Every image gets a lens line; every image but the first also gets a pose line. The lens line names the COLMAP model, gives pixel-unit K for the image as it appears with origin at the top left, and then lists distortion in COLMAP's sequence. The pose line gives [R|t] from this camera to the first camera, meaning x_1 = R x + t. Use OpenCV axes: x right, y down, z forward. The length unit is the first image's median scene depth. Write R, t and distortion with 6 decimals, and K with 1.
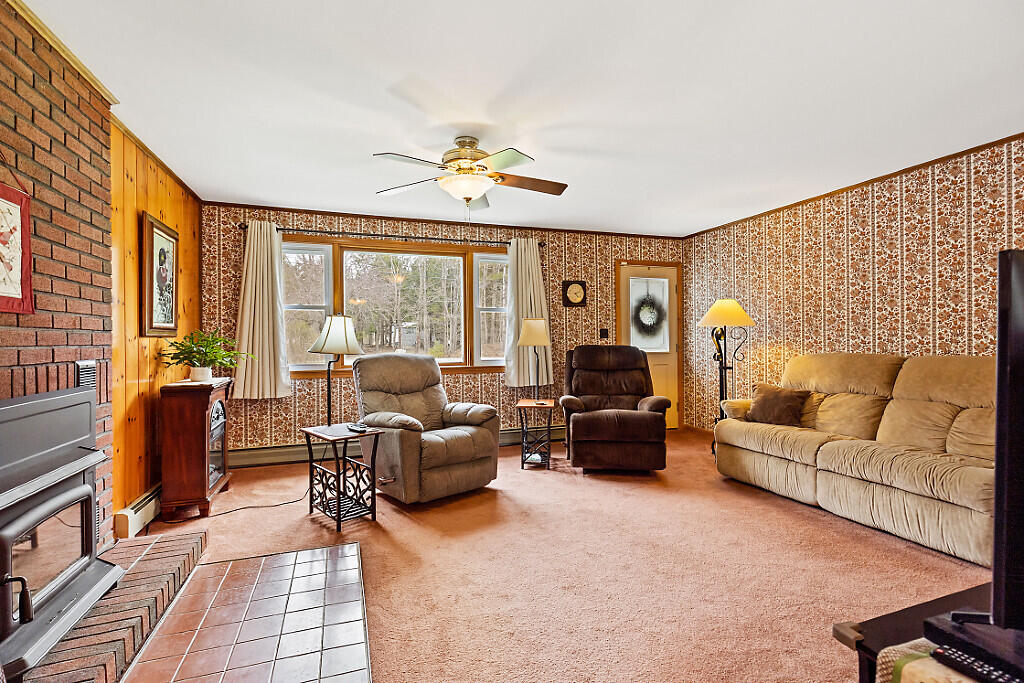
lens RADIAL K [[466.7, 0, 509.0], [0, 466.7, 338.7], [0, 0, 1]] dist [0.007119, -0.002263]
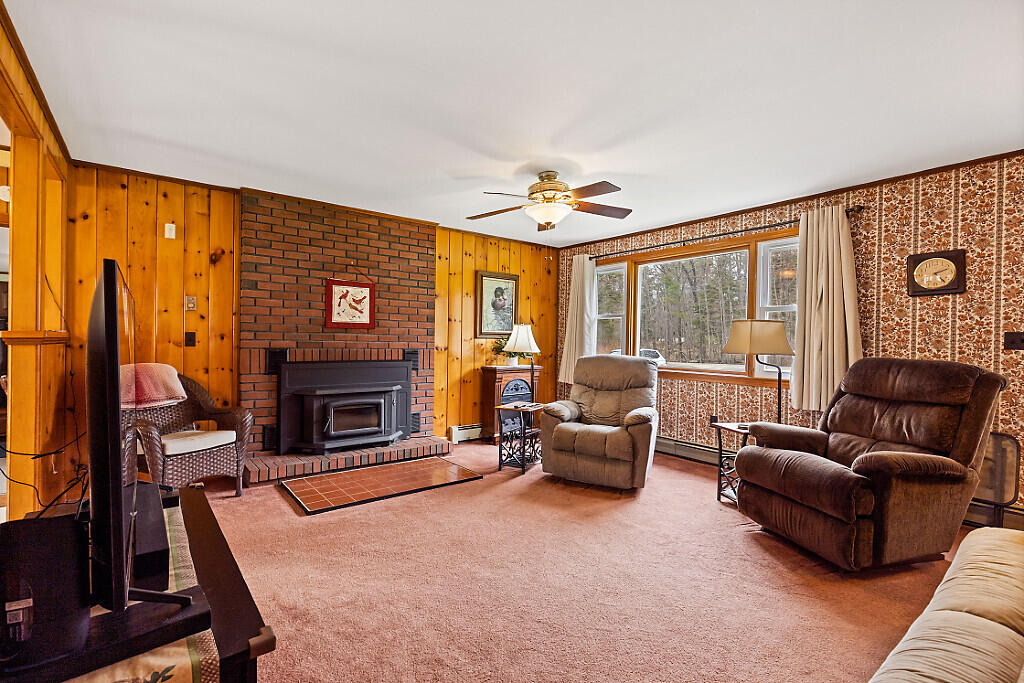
lens RADIAL K [[466.7, 0, 506.9], [0, 466.7, 344.2], [0, 0, 1]] dist [0.007119, -0.002263]
pose [[0.317652, 0.020044, -0.947995, 0.789856], [-0.015626, 0.999751, 0.015902, -0.009700], [0.948079, 0.009762, 0.317886, 0.418981]]
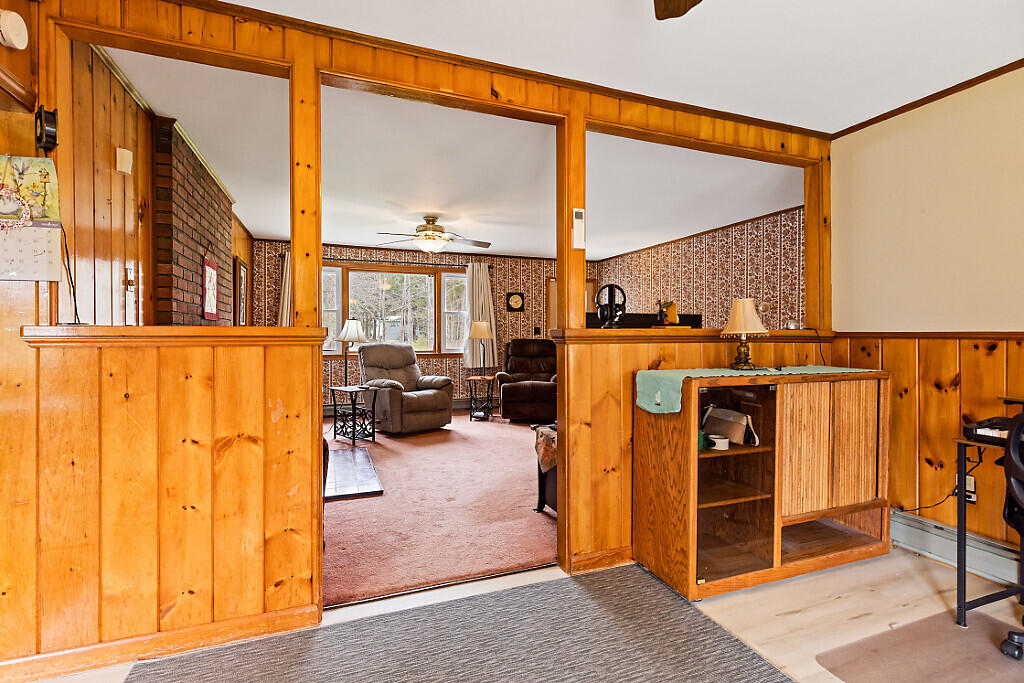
lens RADIAL K [[466.7, 0, 512.1], [0, 466.7, 337.6], [0, 0, 1]] dist [0.007119, -0.002263]
pose [[0.999196, 0.009689, 0.038896, 0.113847], [-0.010018, 0.999916, 0.008258, -0.002509], [-0.038812, -0.008641, 0.999209, -0.567076]]
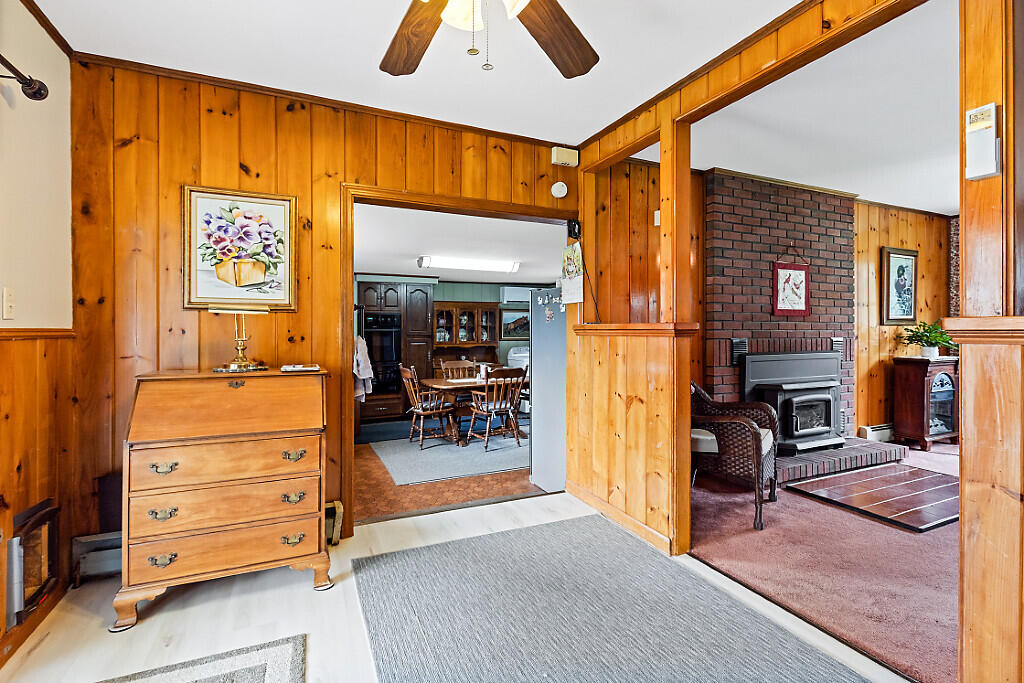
lens RADIAL K [[466.7, 0, 499.6], [0, 466.7, 329.1], [0, 0, 1]] dist [0.007119, -0.002263]
pose [[0.086838, 0.008409, -0.996187, 0.549011], [0.000338, 0.999964, 0.008470, -0.003799], [0.996222, -0.001073, 0.086832, -0.344786]]
